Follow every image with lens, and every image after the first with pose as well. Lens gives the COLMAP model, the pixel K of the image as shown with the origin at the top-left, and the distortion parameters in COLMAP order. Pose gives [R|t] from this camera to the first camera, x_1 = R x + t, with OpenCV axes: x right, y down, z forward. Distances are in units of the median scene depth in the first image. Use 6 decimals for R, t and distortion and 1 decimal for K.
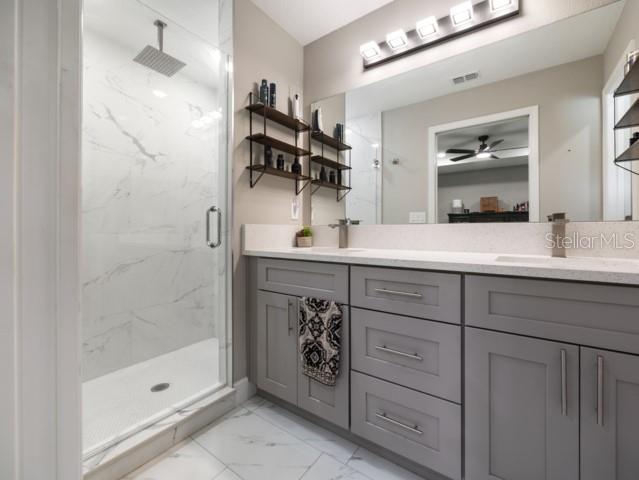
lens RADIAL K [[277.2, 0, 320.3], [0, 277.2, 233.7], [0, 0, 1]] dist [-0.000334, 0.000052]
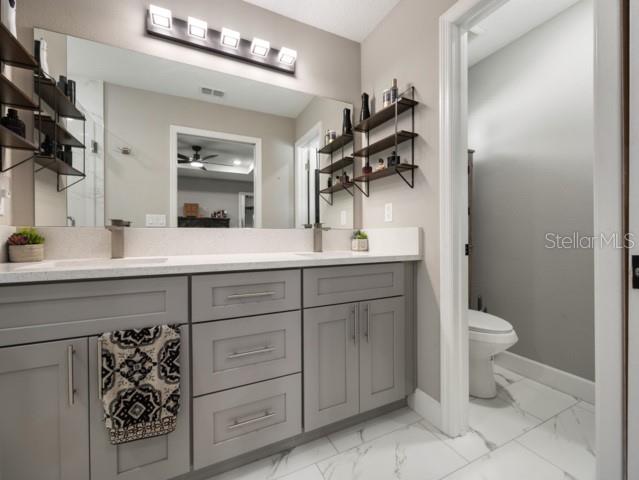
lens RADIAL K [[275.2, 0, 319.5], [0, 275.2, 239.5], [0, 0, 1]] dist [-0.000227, 0.000237]
pose [[0.485063, -0.014656, 0.874357, -0.399931], [0.009484, 0.999889, 0.011499, -0.001146], [-0.874428, 0.002715, 0.485148, 0.232341]]
